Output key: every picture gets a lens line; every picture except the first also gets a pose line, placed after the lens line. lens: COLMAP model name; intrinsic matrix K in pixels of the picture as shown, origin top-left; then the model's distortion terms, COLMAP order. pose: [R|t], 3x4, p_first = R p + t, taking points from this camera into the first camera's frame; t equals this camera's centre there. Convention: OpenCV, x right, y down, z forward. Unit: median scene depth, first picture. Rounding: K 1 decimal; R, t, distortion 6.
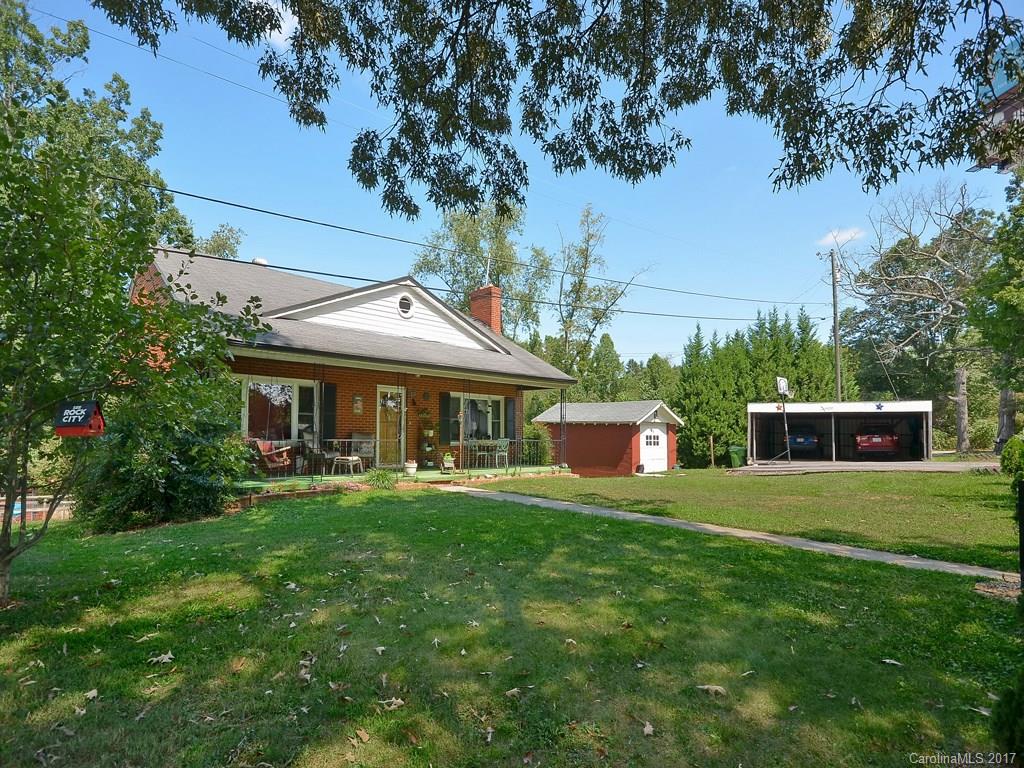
lens RADIAL K [[526.1, 0, 512.0], [0, 526.1, 384.0], [0, 0, 1]] dist [0.000148, 0.000047]
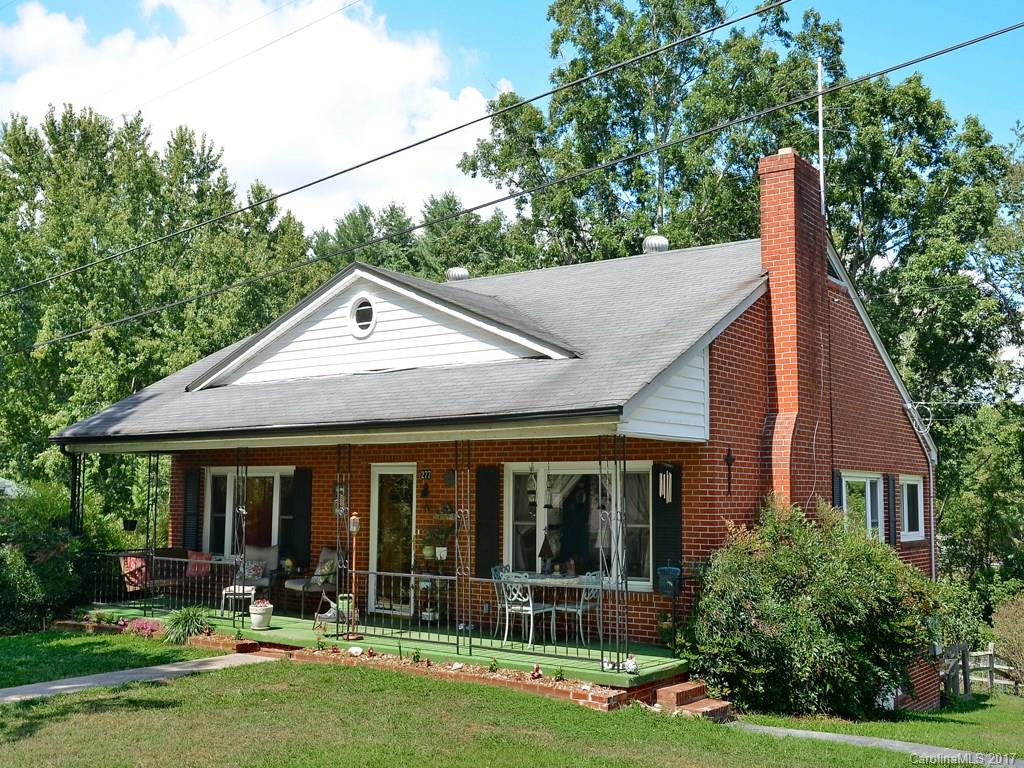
lens RADIAL K [[1050.0, 0, 512.0], [0, 1050.0, 384.0], [0, 0, 1]] dist [-0.005310, 0.000656]
pose [[0.129978, -0.147887, -0.980426, 0.841517], [0.052850, 0.988442, -0.142090, 0.081934], [0.990107, -0.033347, 0.136292, 0.948836]]
